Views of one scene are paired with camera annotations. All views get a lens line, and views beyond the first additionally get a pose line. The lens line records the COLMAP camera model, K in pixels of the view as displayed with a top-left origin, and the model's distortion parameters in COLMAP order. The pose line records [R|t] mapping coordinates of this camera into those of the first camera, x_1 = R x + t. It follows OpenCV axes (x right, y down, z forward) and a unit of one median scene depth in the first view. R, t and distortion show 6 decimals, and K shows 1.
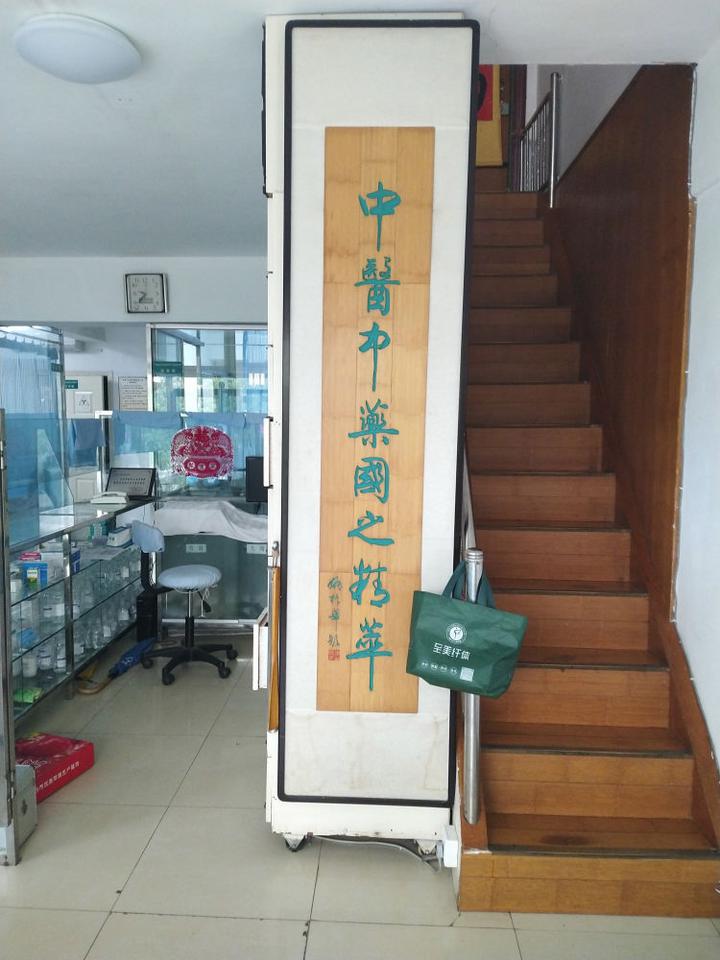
lens RADIAL K [[727.4, 0, 360.0], [0, 727.4, 480.0], [0, 0, 1]] dist [0.133848, -0.108527]
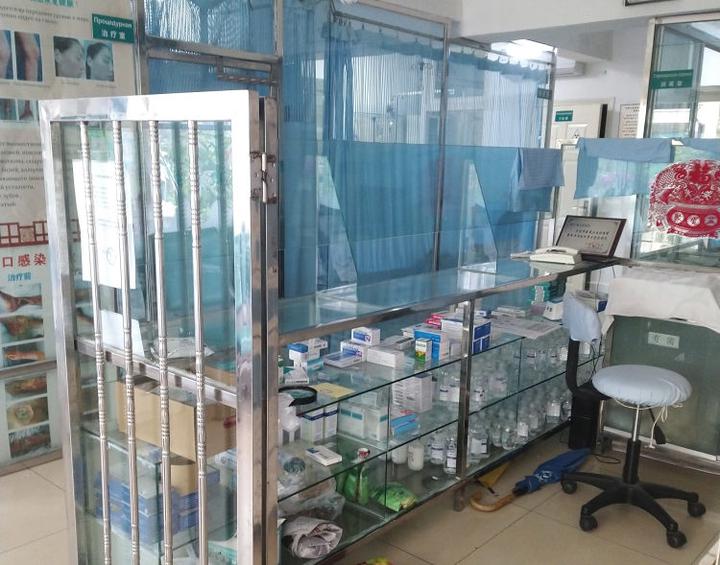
lens RADIAL K [[713.5, 0, 359.4], [0, 713.5, 315.8], [0, 0, 1]] dist [0.148498, -0.255656]
pose [[0.769689, 0.146942, -0.621278, -0.025439], [-0.072260, 0.986949, 0.143909, -0.006663], [0.634317, -0.065872, 0.770262, 0.317310]]
